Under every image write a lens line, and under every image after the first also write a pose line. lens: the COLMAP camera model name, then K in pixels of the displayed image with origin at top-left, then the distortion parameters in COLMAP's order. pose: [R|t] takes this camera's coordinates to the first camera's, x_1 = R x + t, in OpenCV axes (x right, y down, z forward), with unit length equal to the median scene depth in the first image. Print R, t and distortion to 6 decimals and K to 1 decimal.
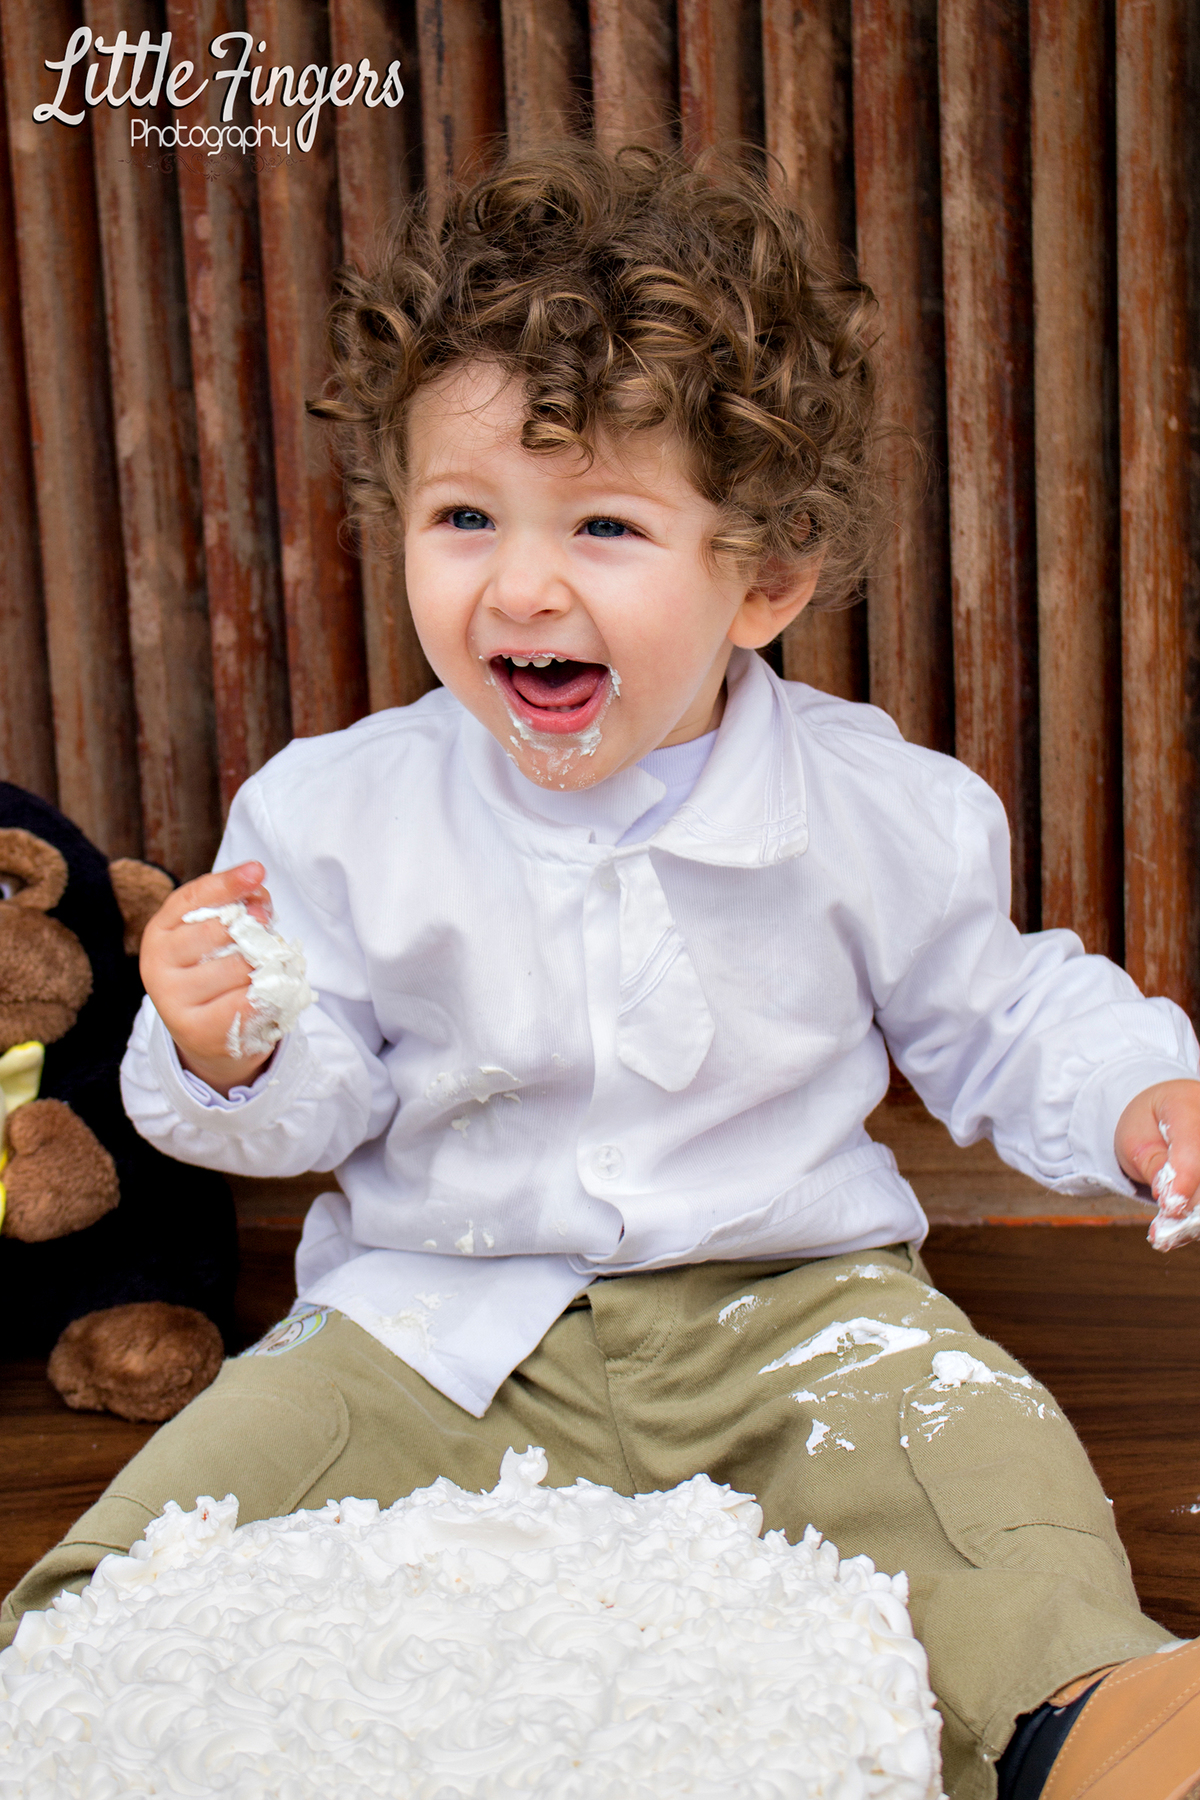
lens RADIAL K [[3406.2, 0, 600.0], [0, 3406.2, 900.0], [0, 0, 1]] dist [-0.033572, 0.134448]
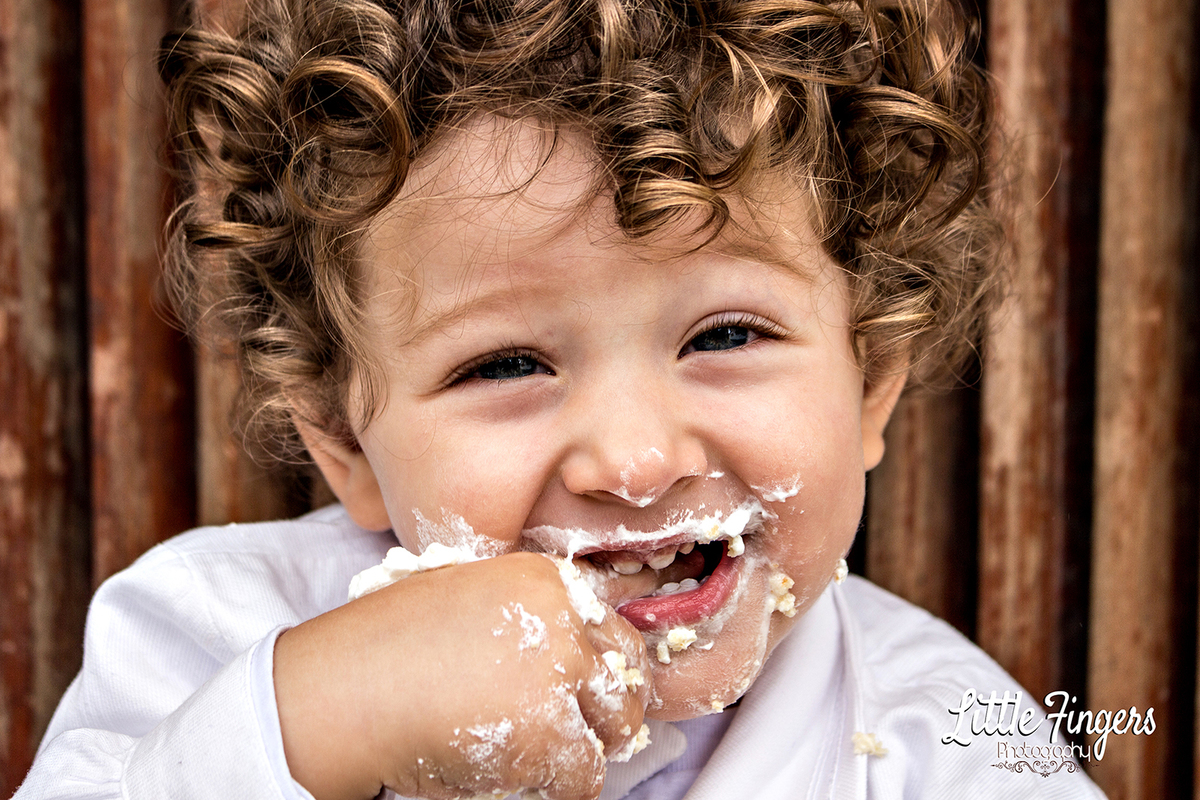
lens RADIAL K [[2812.9, 0, 600.0], [0, 2812.9, 400.0], [0, 0, 1]] dist [0.035765, -0.011823]
pose [[0.995737, 0.036598, 0.084666, -0.034775], [-0.028230, 0.994785, -0.098009, -0.035914], [-0.087811, 0.095201, 0.991578, 0.384493]]
